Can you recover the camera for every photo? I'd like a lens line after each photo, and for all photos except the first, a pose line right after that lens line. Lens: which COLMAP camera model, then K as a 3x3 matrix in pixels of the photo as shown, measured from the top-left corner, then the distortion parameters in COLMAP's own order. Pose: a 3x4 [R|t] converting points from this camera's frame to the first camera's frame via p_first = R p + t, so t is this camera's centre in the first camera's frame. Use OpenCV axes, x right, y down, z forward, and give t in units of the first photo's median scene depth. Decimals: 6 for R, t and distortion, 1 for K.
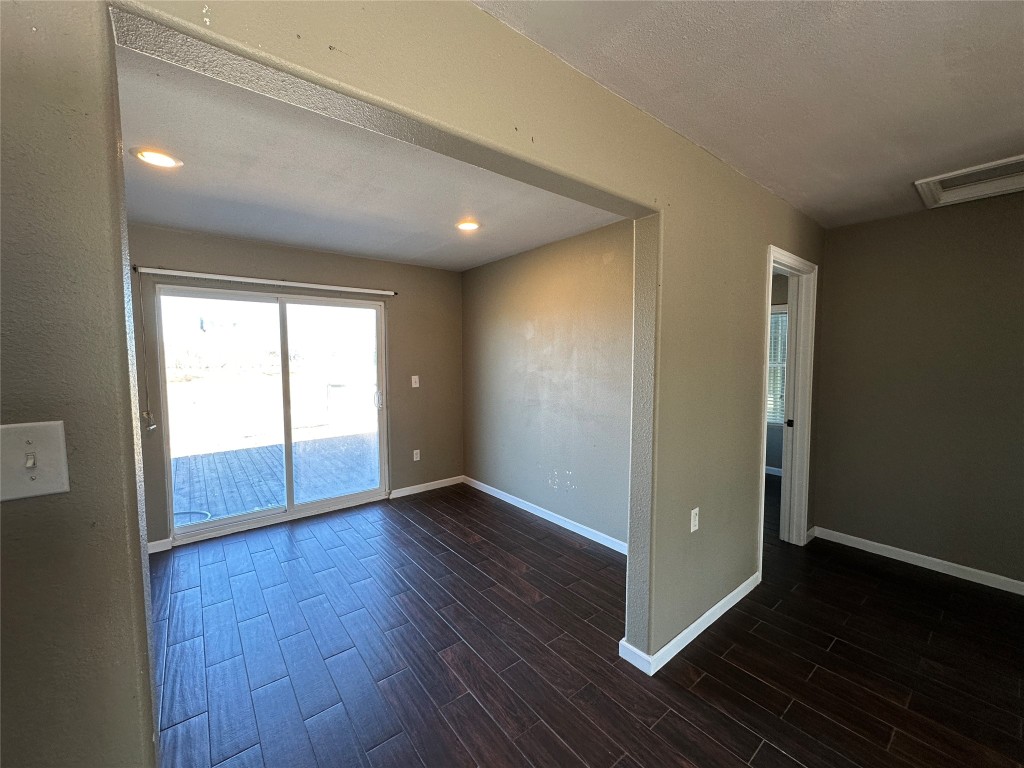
lens RADIAL K [[408.3, 0, 512.0], [0, 408.3, 384.0], [0, 0, 1]] dist [-0.001198, -0.000117]
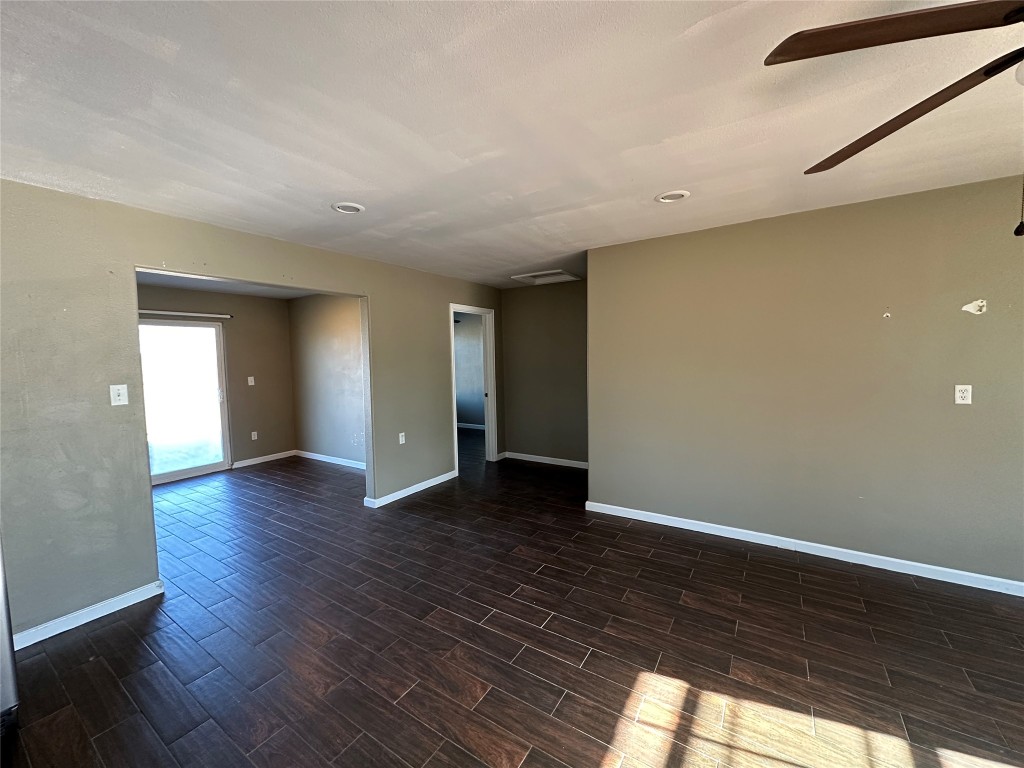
lens RADIAL K [[408.3, 0, 512.0], [0, 408.3, 384.0], [0, 0, 1]] dist [-0.001198, -0.000117]
pose [[0.948983, -0.036343, 0.313225, 0.198014], [0.037689, 0.999288, 0.001761, 0.042583], [-0.313066, 0.010134, 0.949677, -0.688158]]
